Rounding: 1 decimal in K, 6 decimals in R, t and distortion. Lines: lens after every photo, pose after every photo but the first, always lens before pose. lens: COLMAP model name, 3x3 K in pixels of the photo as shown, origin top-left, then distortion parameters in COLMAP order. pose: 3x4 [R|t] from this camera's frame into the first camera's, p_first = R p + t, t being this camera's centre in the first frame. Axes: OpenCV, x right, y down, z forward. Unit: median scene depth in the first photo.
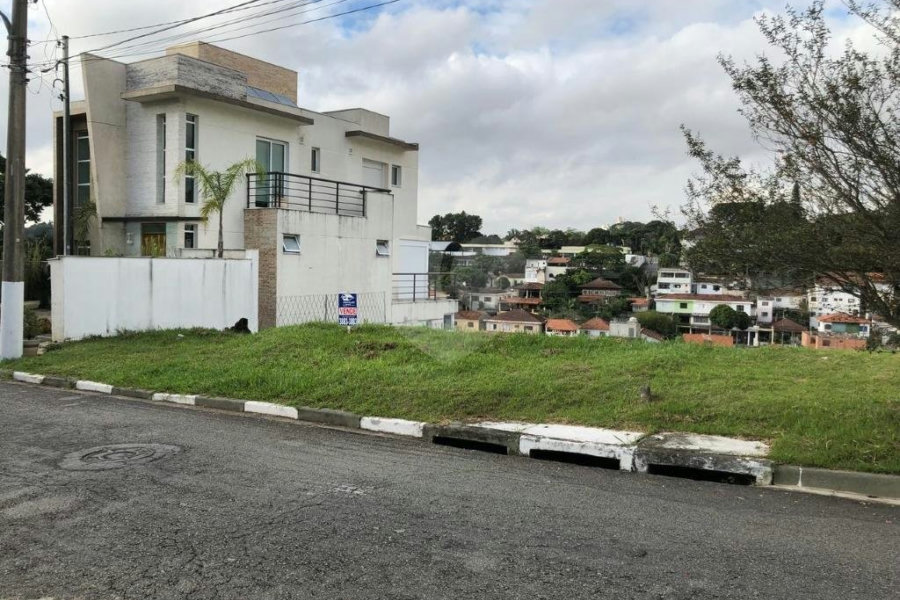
lens RADIAL K [[721.1, 0, 450.0], [0, 721.1, 300.0], [0, 0, 1]] dist [0.000916, -0.001645]
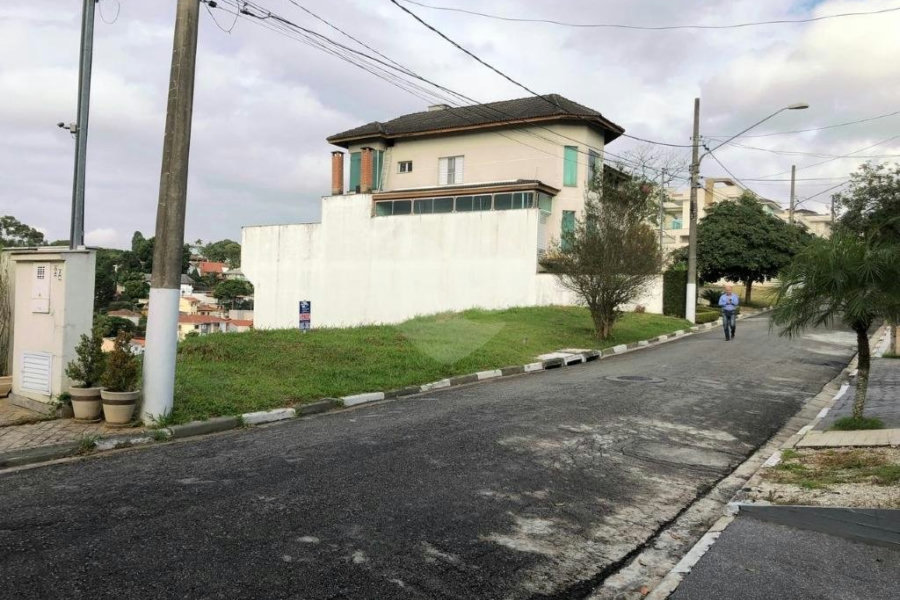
lens RADIAL K [[727.7, 0, 450.0], [0, 727.7, 300.0], [0, 0, 1]] dist [0.037363, -0.004516]
pose [[-0.009684, -0.004455, 0.999943, -1.322784], [0.019685, 0.999795, 0.004645, -0.012062], [-0.999759, 0.019729, -0.009594, 0.802599]]
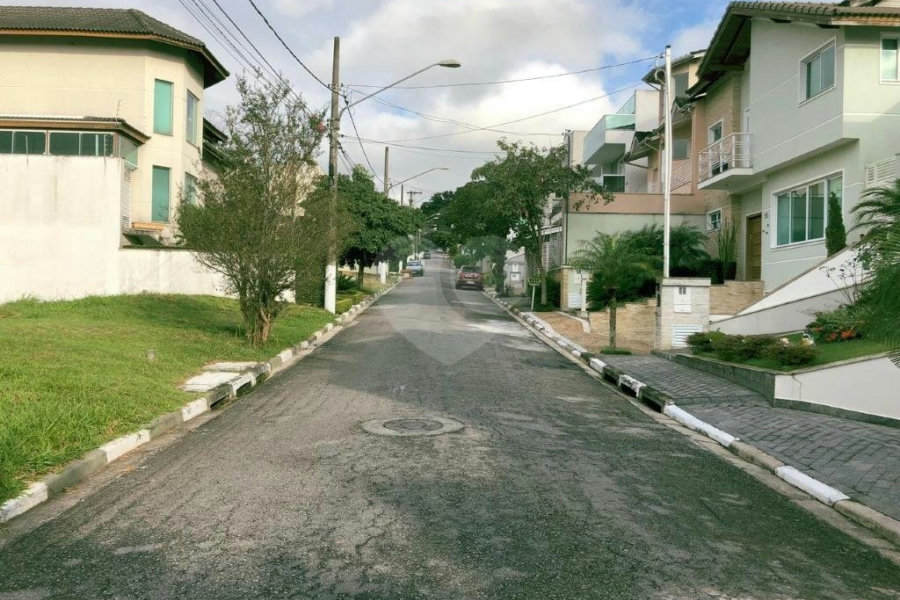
lens RADIAL K [[741.5, 0, 450.0], [0, 741.5, 300.0], [0, 0, 1]] dist [0.002657, 0.002469]
pose [[-0.562778, -0.020428, 0.826356, -0.763553], [0.013801, 0.999323, 0.034103, -0.010020], [-0.826493, 0.030597, -0.562115, 0.839528]]
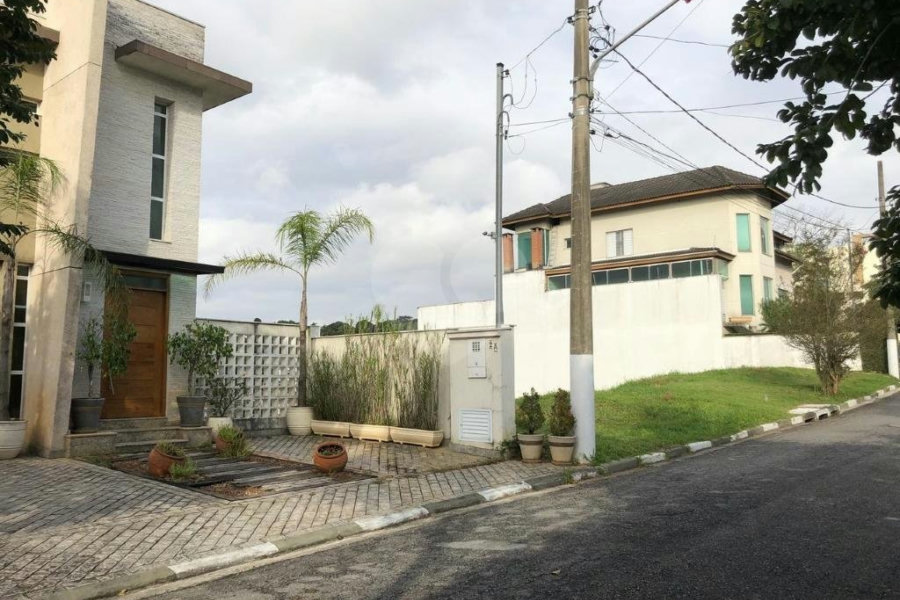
lens RADIAL K [[721.1, 0, 450.0], [0, 721.1, 300.0], [0, 0, 1]] dist [0.000916, -0.001645]
pose [[0.141089, 0.092412, 0.985674, -1.502598], [0.058846, 0.993090, -0.101530, -0.011635], [-0.988246, 0.072328, 0.134676, 1.094811]]
